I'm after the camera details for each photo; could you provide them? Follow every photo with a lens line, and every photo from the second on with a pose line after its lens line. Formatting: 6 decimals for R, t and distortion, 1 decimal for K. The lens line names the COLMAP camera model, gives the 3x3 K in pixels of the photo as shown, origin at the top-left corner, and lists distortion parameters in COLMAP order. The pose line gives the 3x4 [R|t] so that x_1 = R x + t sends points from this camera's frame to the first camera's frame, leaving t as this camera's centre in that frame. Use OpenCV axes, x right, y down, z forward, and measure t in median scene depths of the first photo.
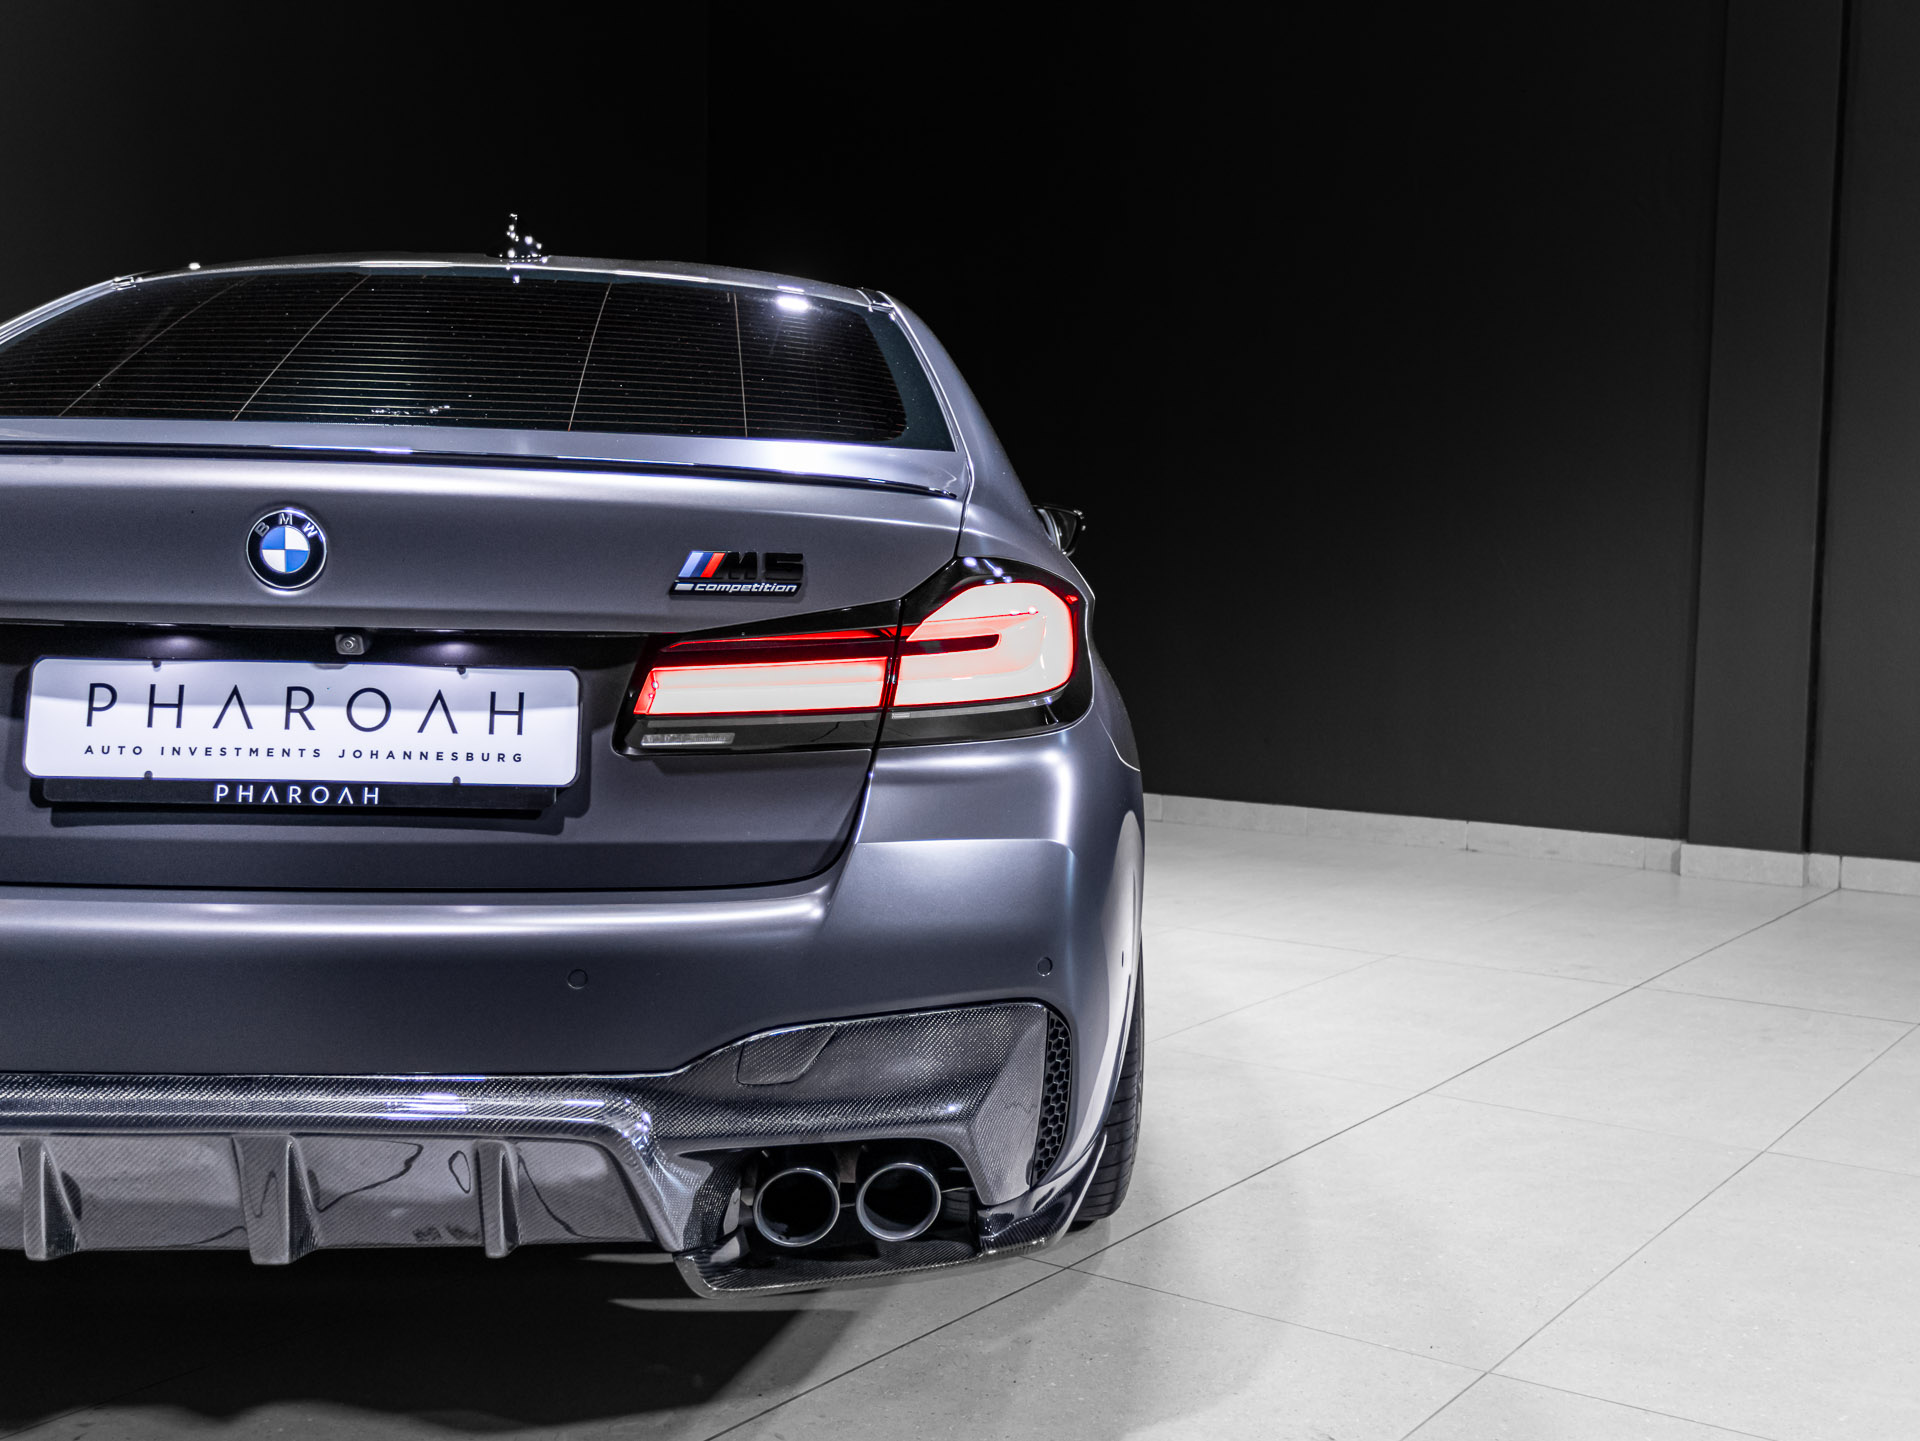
lens RADIAL K [[2071.0, 0, 963.4], [0, 2071.0, 725.4], [0, 0, 1]] dist [0.015933, 0.021467]
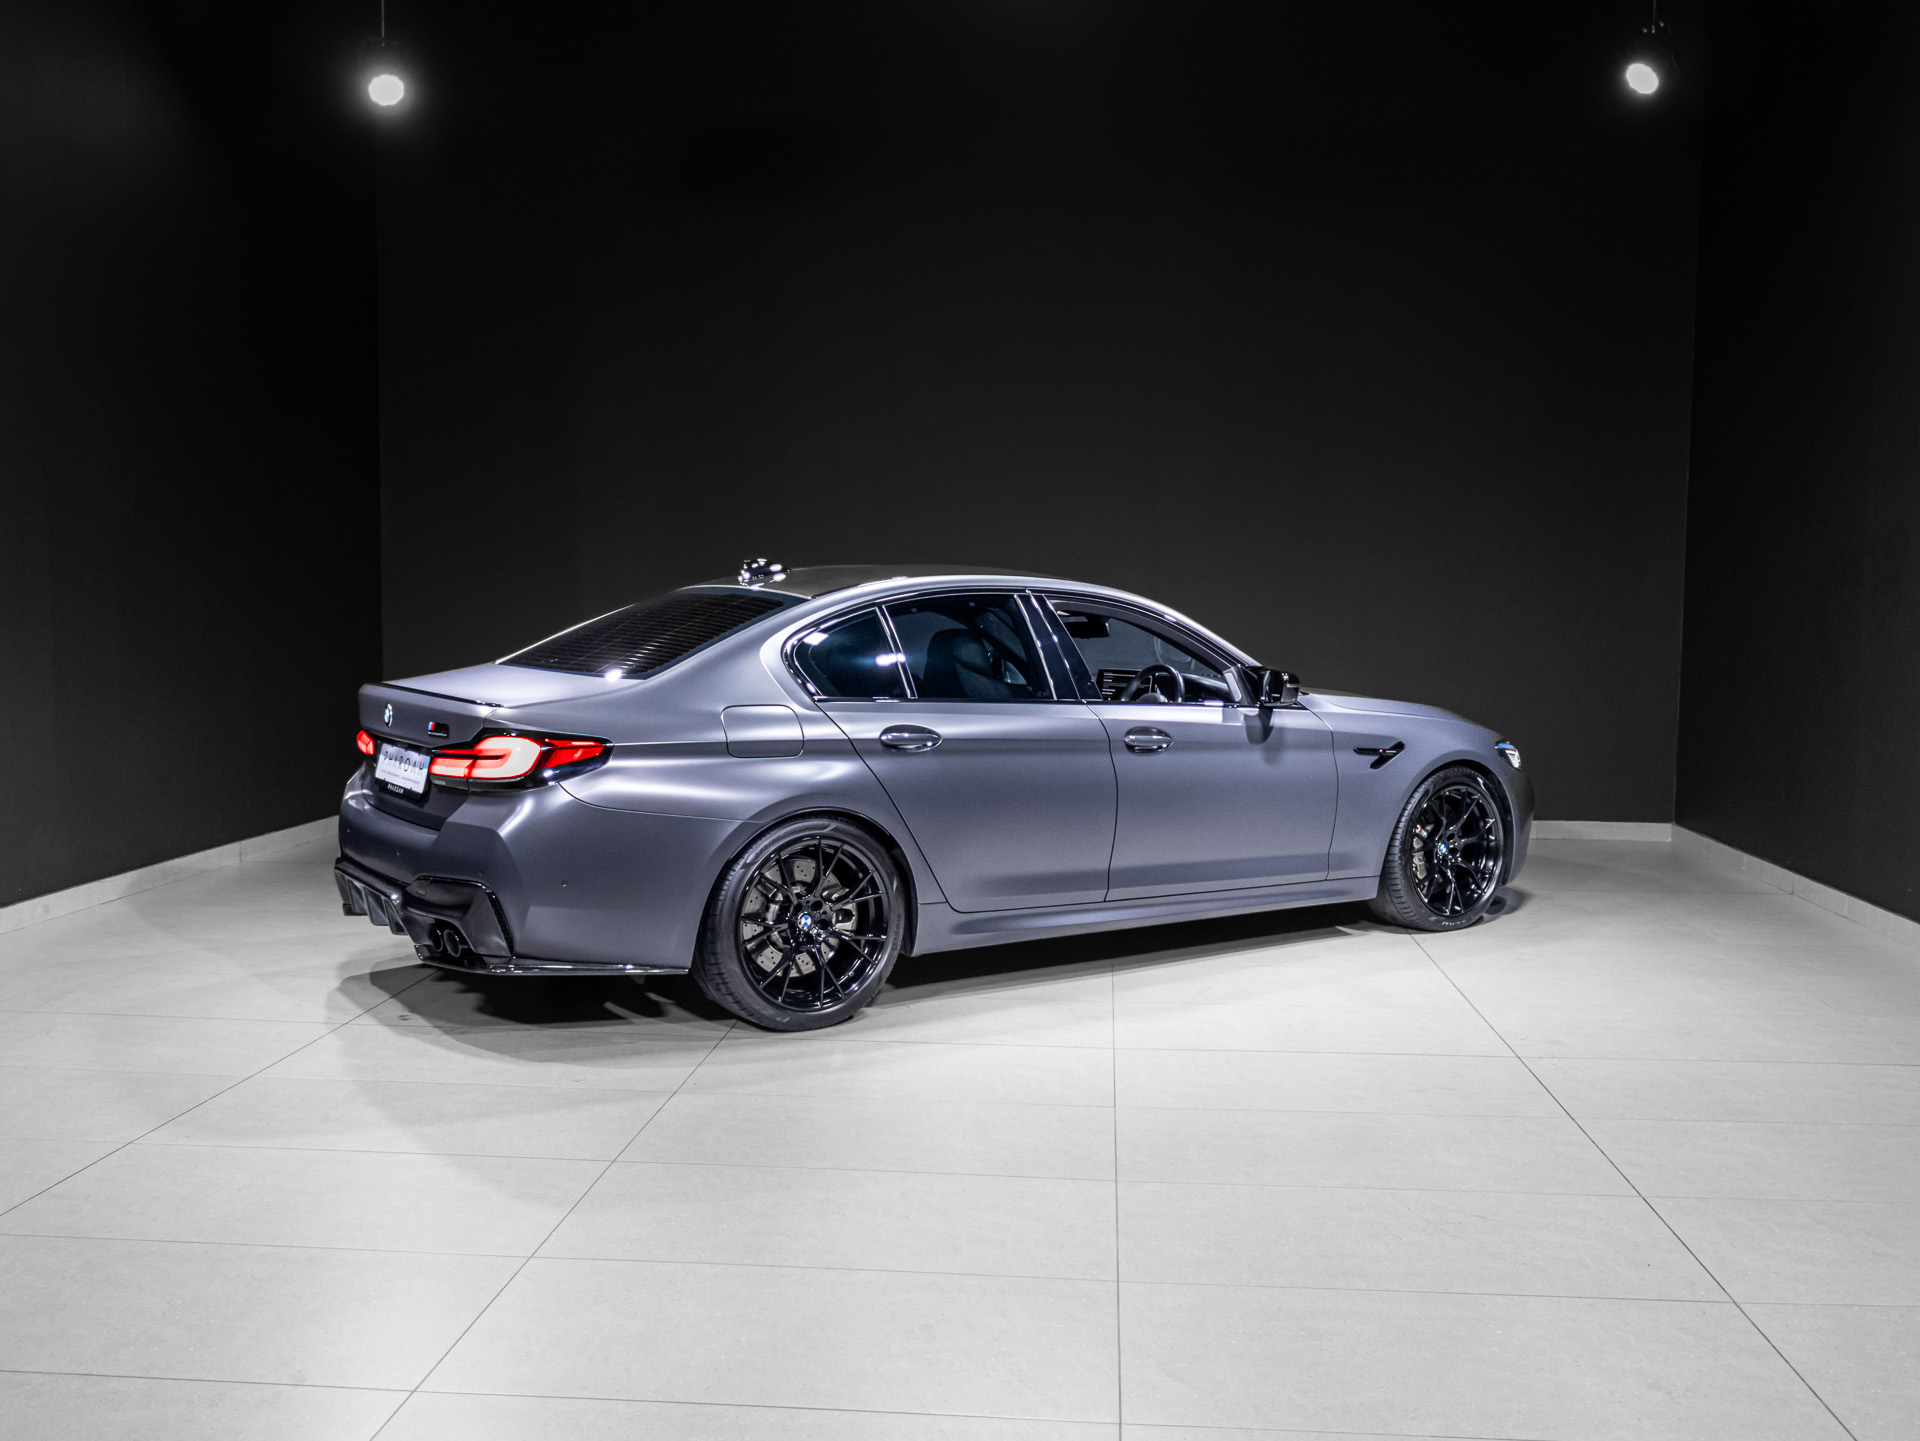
lens RADIAL K [[1737.3, 0, 968.7], [0, 1737.3, 729.2], [0, 0, 1]] dist [-0.011105, -0.017662]
pose [[0.520432, 0.056730, -0.852017, 2.506203], [-0.068298, 0.997359, 0.024689, -0.191704], [0.851167, 0.045342, 0.522932, 0.321150]]
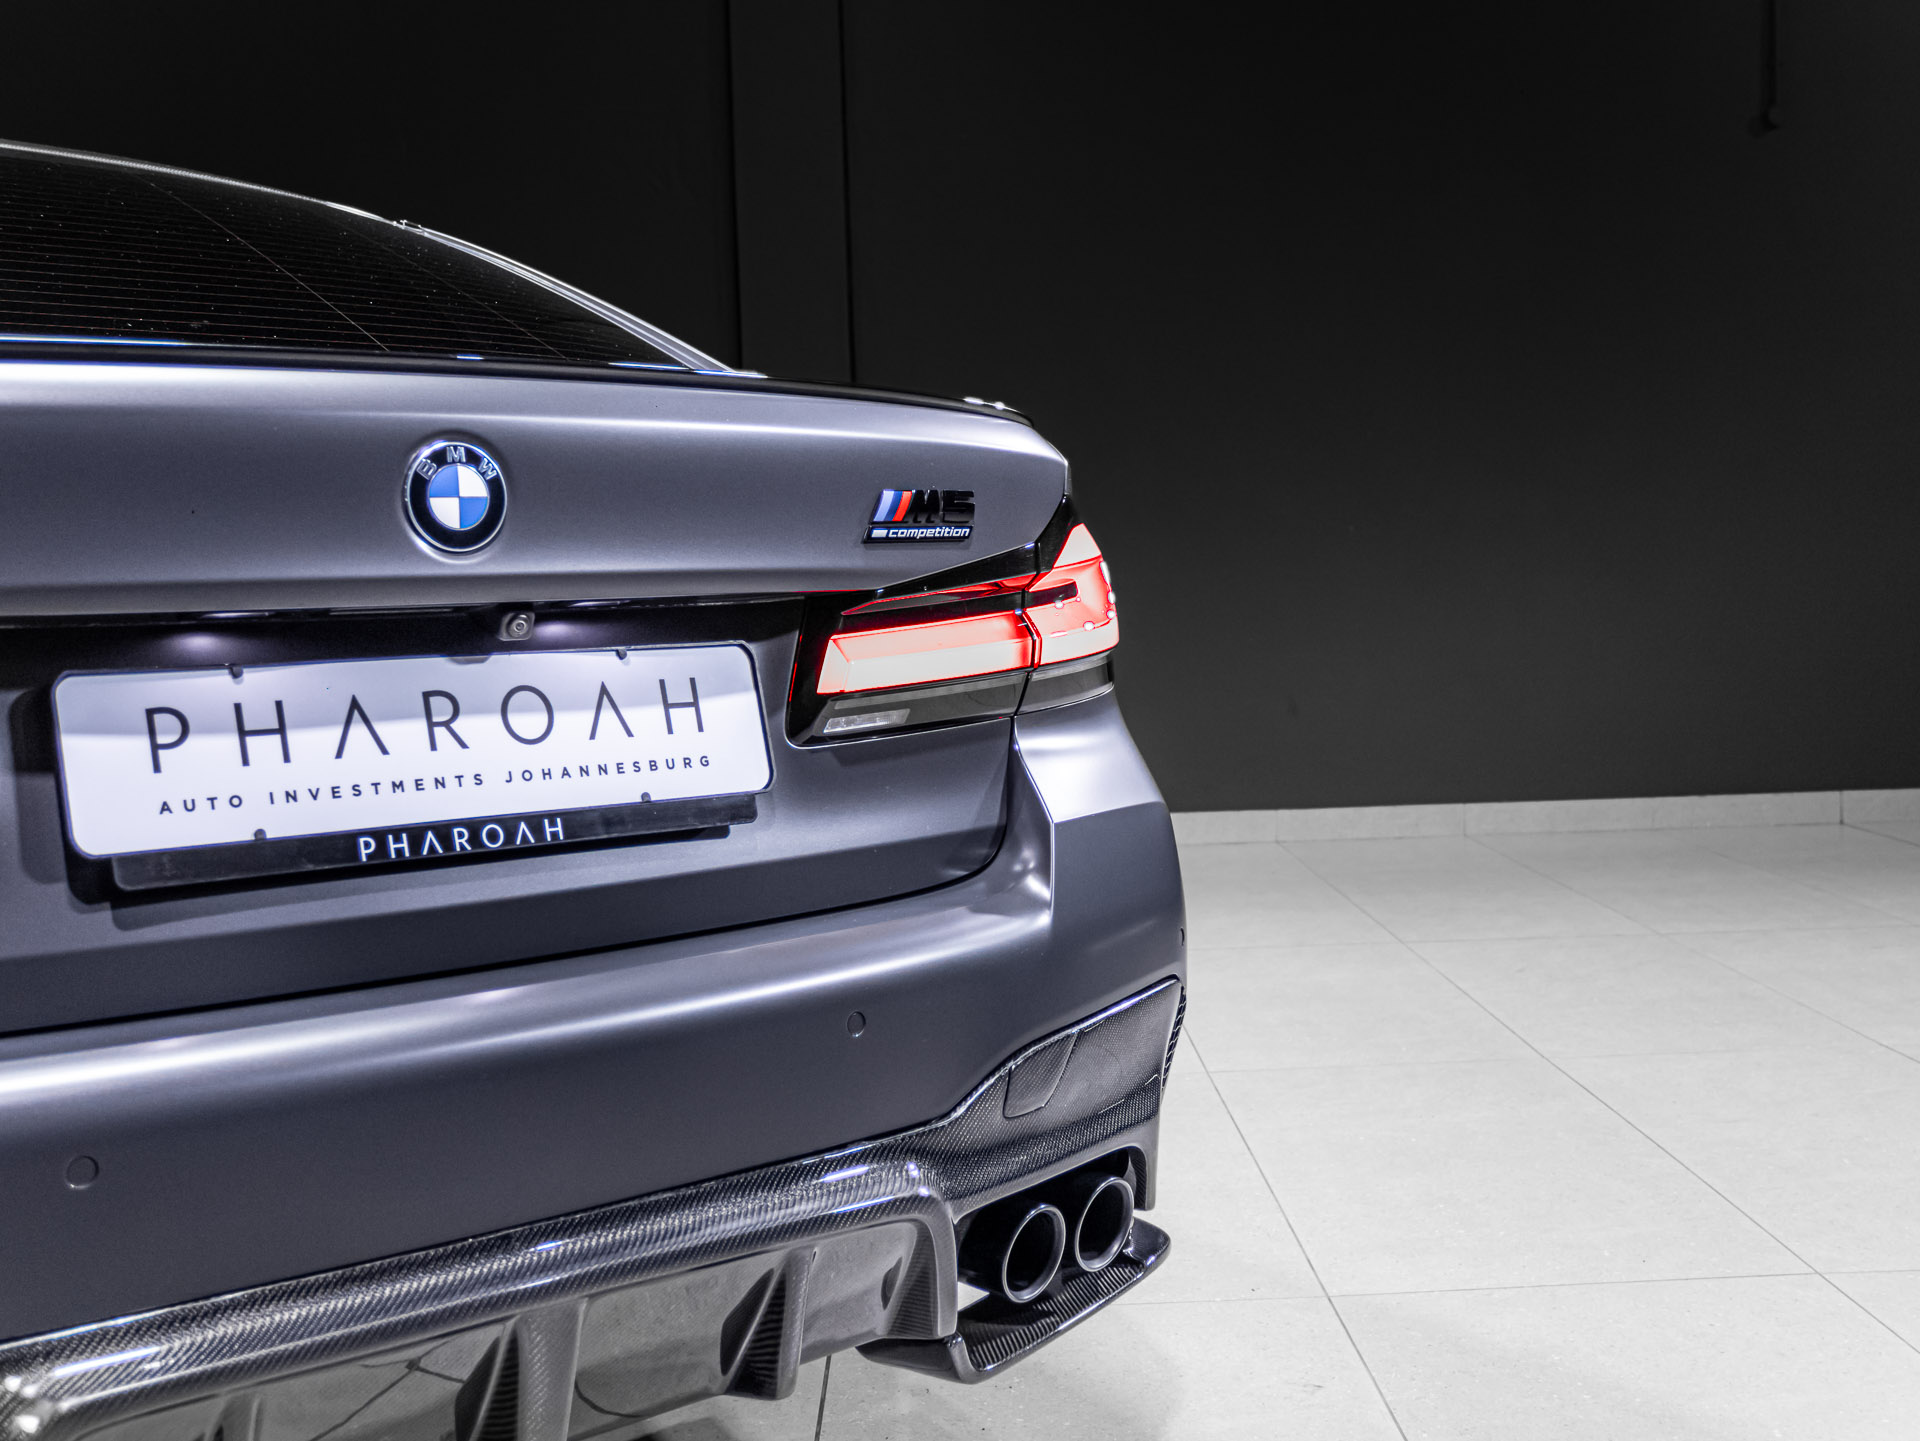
lens RADIAL K [[2214.9, 0, 962.6], [0, 2214.9, 722.1], [0, 0, 1]] dist [0.015985, 0.009823]
pose [[0.802819, -0.083583, 0.590336, -0.628406], [0.089165, 0.995821, 0.019735, -0.006756], [-0.589518, 0.036794, 0.806917, 0.274734]]
